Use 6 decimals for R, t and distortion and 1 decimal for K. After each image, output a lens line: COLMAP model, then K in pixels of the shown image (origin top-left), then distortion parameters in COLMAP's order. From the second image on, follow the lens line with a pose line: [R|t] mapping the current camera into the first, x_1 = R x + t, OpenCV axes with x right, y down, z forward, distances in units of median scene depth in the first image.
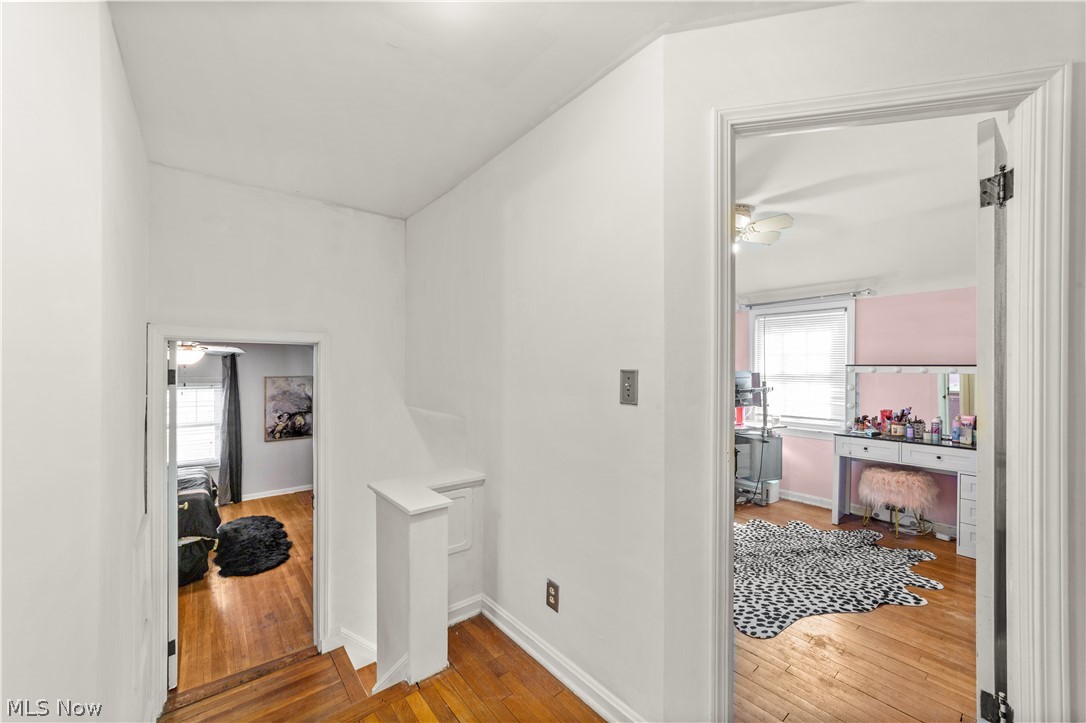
lens RADIAL K [[418.9, 0, 538.2], [0, 418.9, 367.0], [0, 0, 1]] dist [-0.015920, 0.009428]
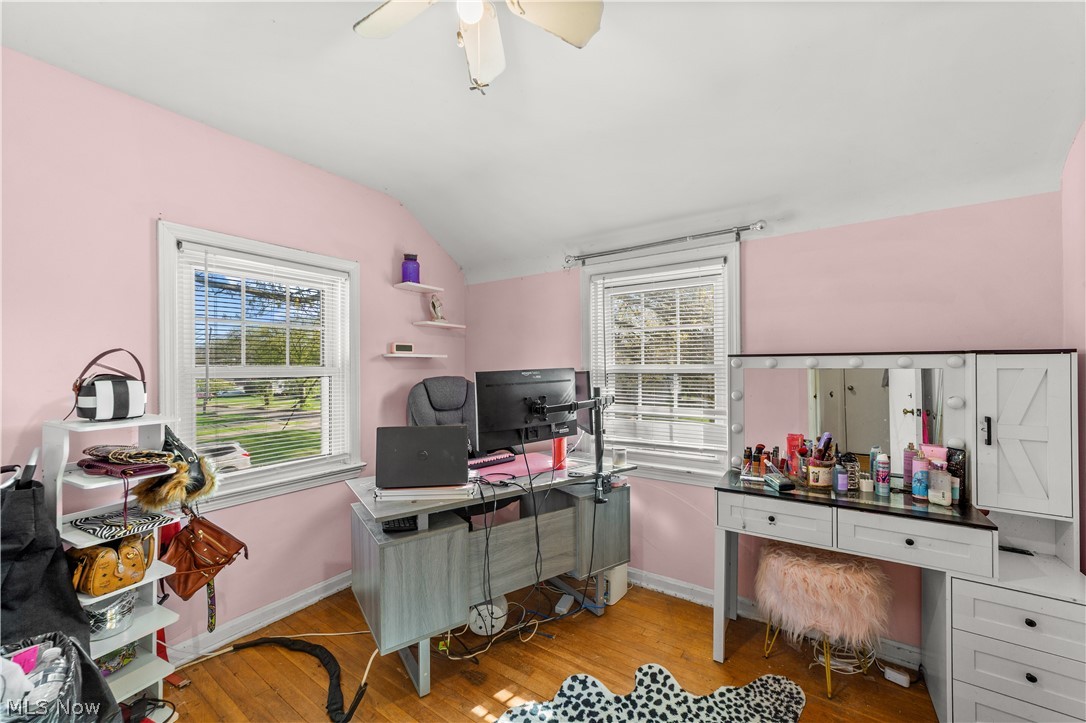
lens RADIAL K [[418.9, 0, 538.2], [0, 418.9, 367.0], [0, 0, 1]] dist [-0.015920, 0.009428]
pose [[0.962918, -0.012245, 0.269517, 0.360148], [0.011959, 0.999925, 0.002705, 0.006893], [-0.269530, 0.000619, 0.962992, 0.558372]]
